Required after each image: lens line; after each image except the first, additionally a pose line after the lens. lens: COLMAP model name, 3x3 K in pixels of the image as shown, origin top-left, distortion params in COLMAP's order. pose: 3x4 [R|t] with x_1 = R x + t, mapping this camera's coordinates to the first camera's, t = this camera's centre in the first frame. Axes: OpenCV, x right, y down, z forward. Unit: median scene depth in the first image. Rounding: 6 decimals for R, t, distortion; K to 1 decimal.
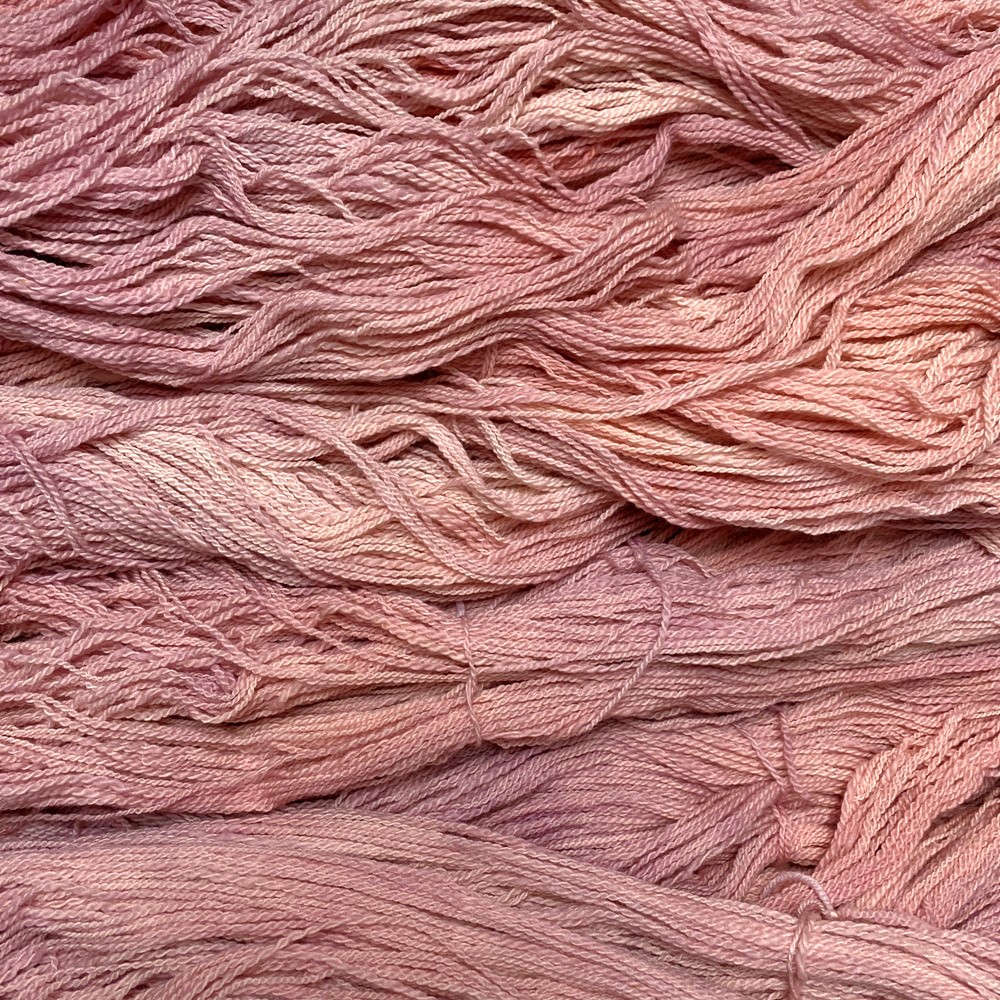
lens RADIAL K [[1103.5, 0, 500.3], [0, 1103.5, 524.9], [0, 0, 1]] dist [0.127038, -0.482645]
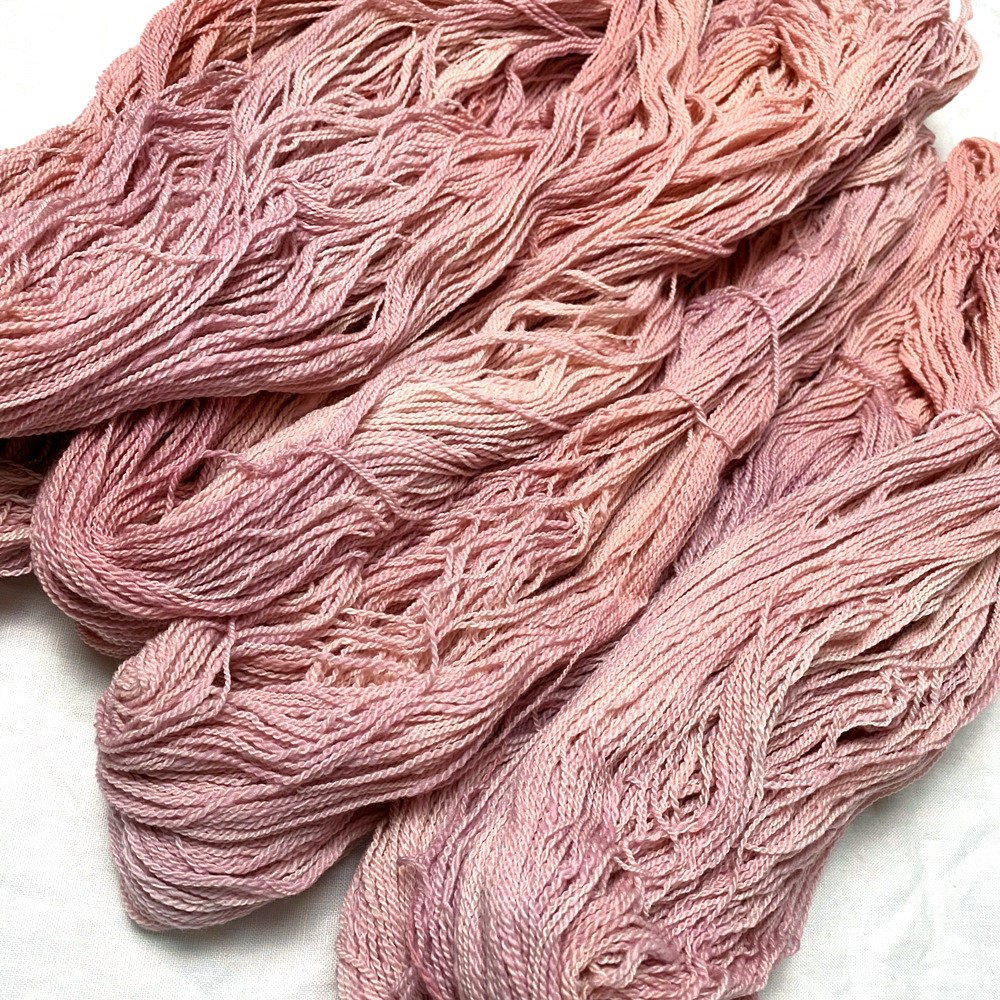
lens RADIAL K [[1103.5, 0, 500.3], [0, 1103.5, 524.9], [0, 0, 1]] dist [0.127038, -0.482645]
pose [[0.727928, -0.563015, 0.391325, -0.761244], [0.642338, 0.759607, -0.101977, 0.218764], [-0.239838, 0.325595, 0.914585, -0.078497]]
